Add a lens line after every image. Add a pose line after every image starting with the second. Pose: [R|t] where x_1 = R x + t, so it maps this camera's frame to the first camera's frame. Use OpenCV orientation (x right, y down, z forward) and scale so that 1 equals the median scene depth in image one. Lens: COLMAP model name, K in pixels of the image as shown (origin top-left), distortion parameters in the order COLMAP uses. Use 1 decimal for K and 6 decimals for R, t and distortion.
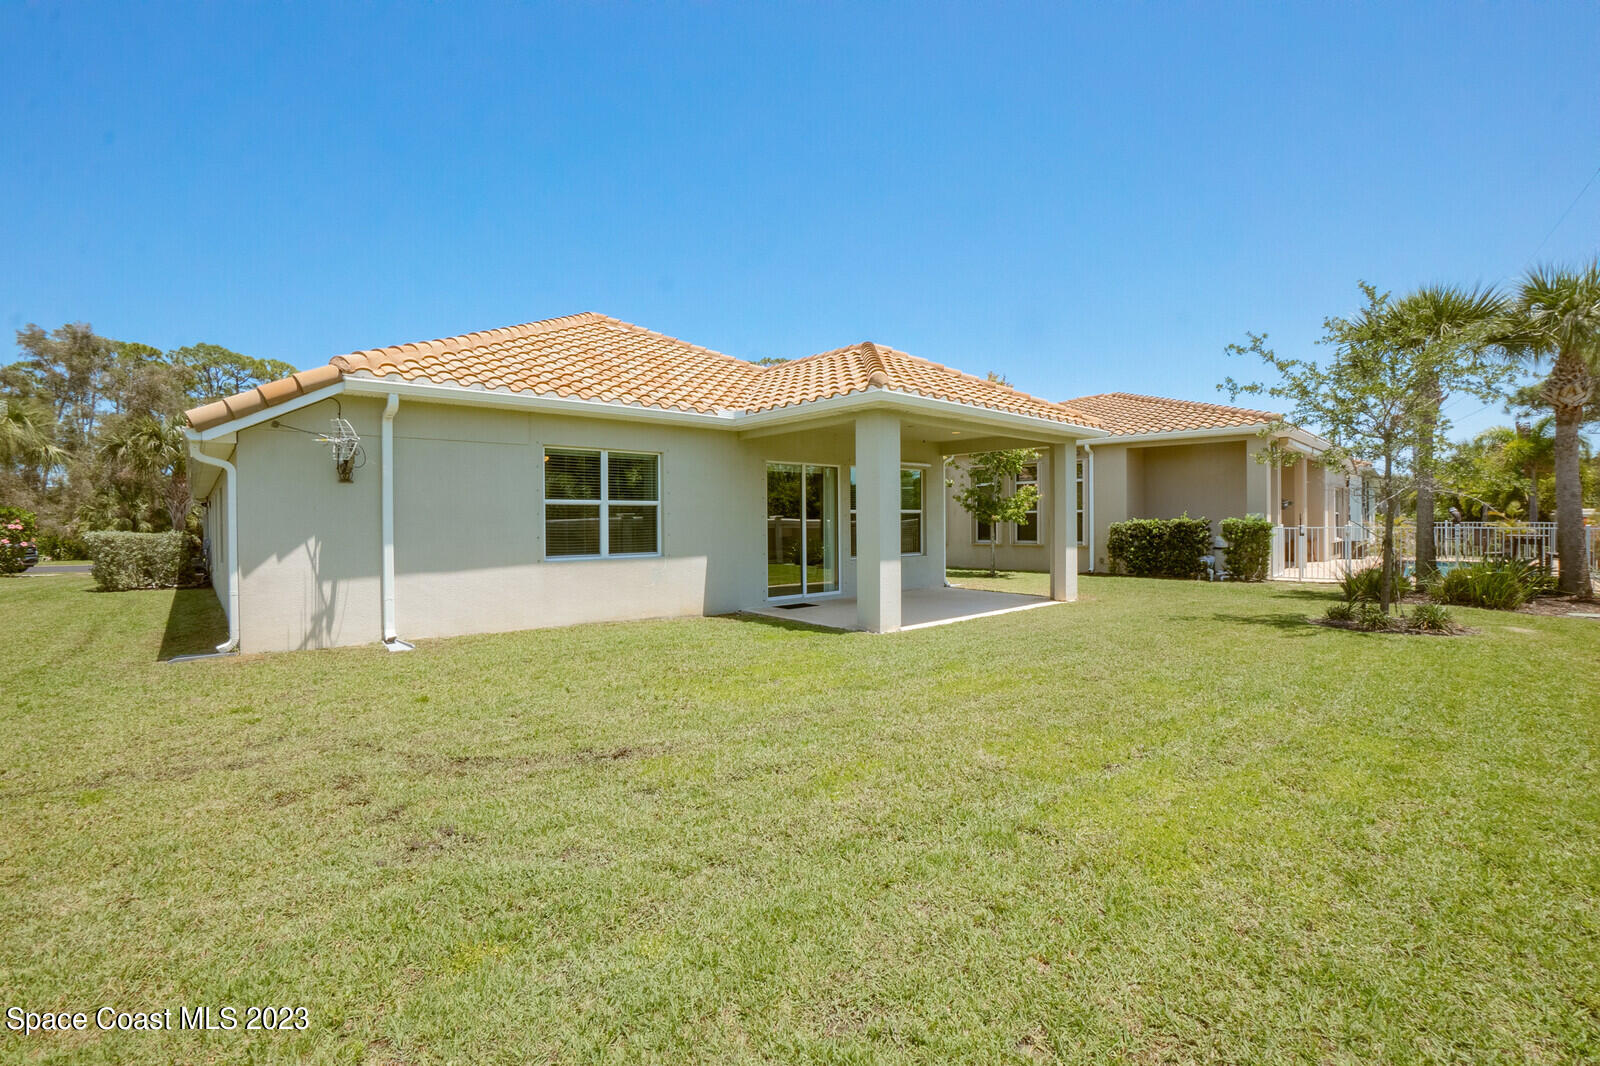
lens RADIAL K [[702.5, 0, 800.2], [0, 702.5, 527.9], [0, 0, 1]] dist [-0.001587, 0.000275]
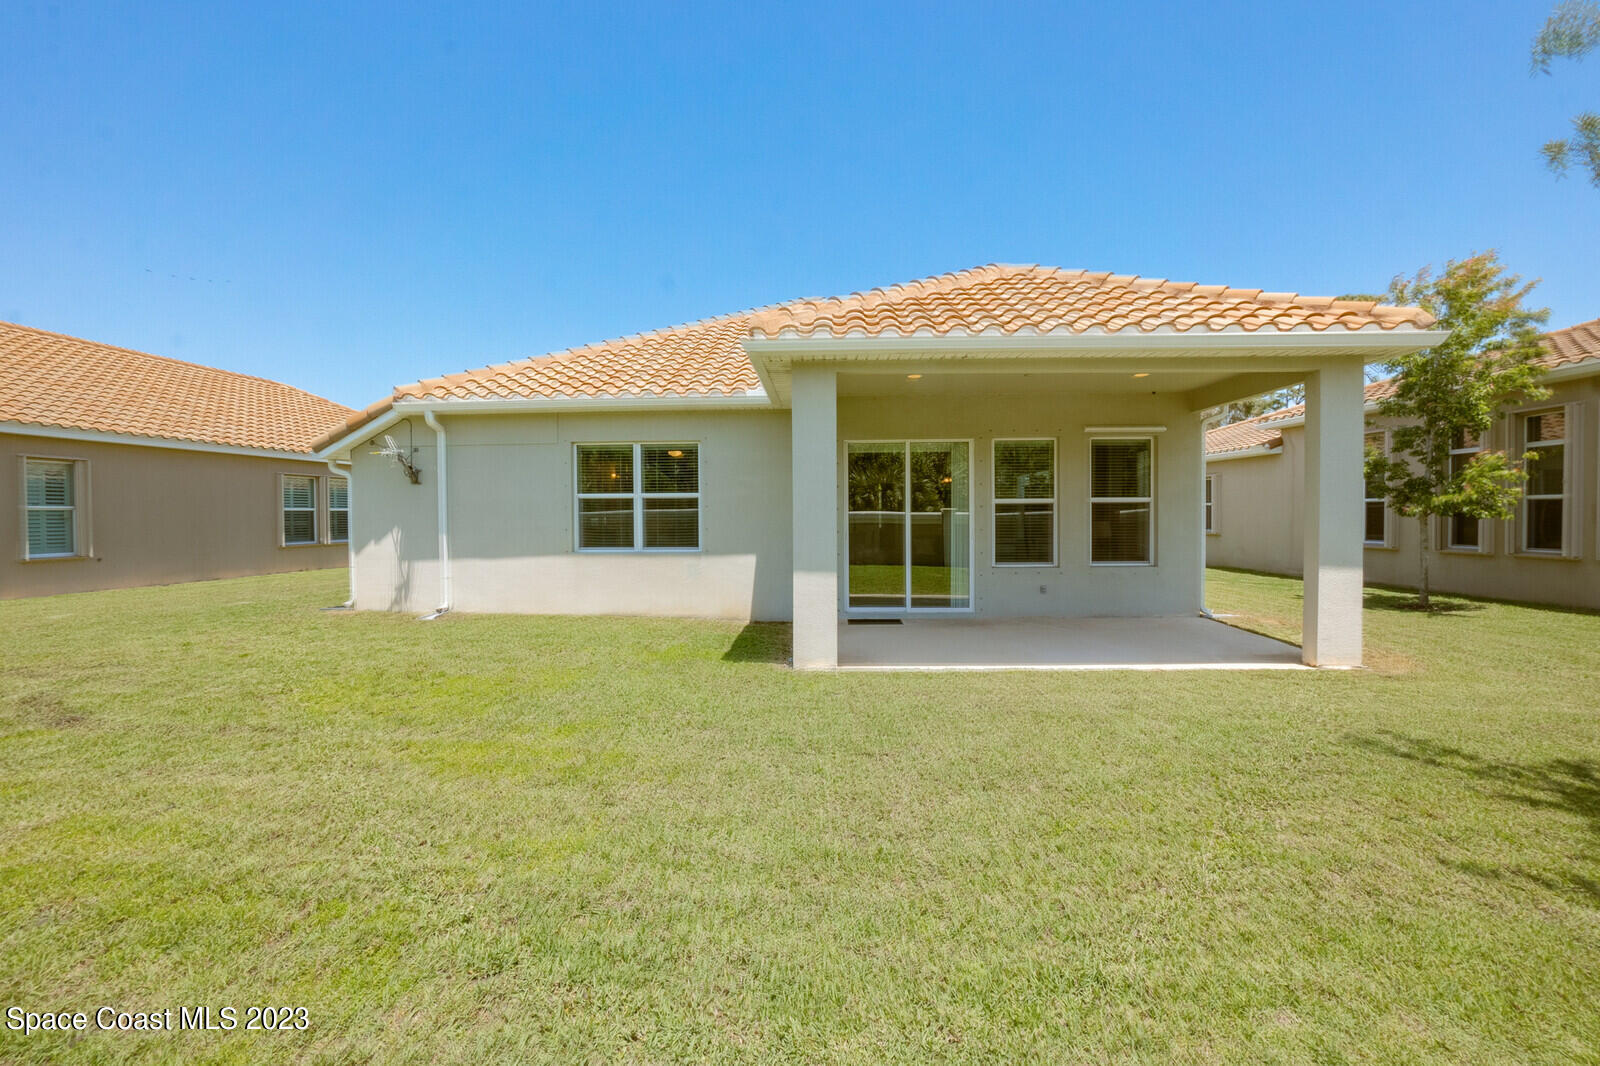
lens RADIAL K [[702.5, 0, 800.2], [0, 702.5, 527.9], [0, 0, 1]] dist [-0.001587, 0.000275]
pose [[0.726177, 0.019761, -0.687224, 0.573799], [-0.005516, 0.999722, 0.022917, -0.014717], [0.687486, -0.012851, 0.726084, 0.433572]]
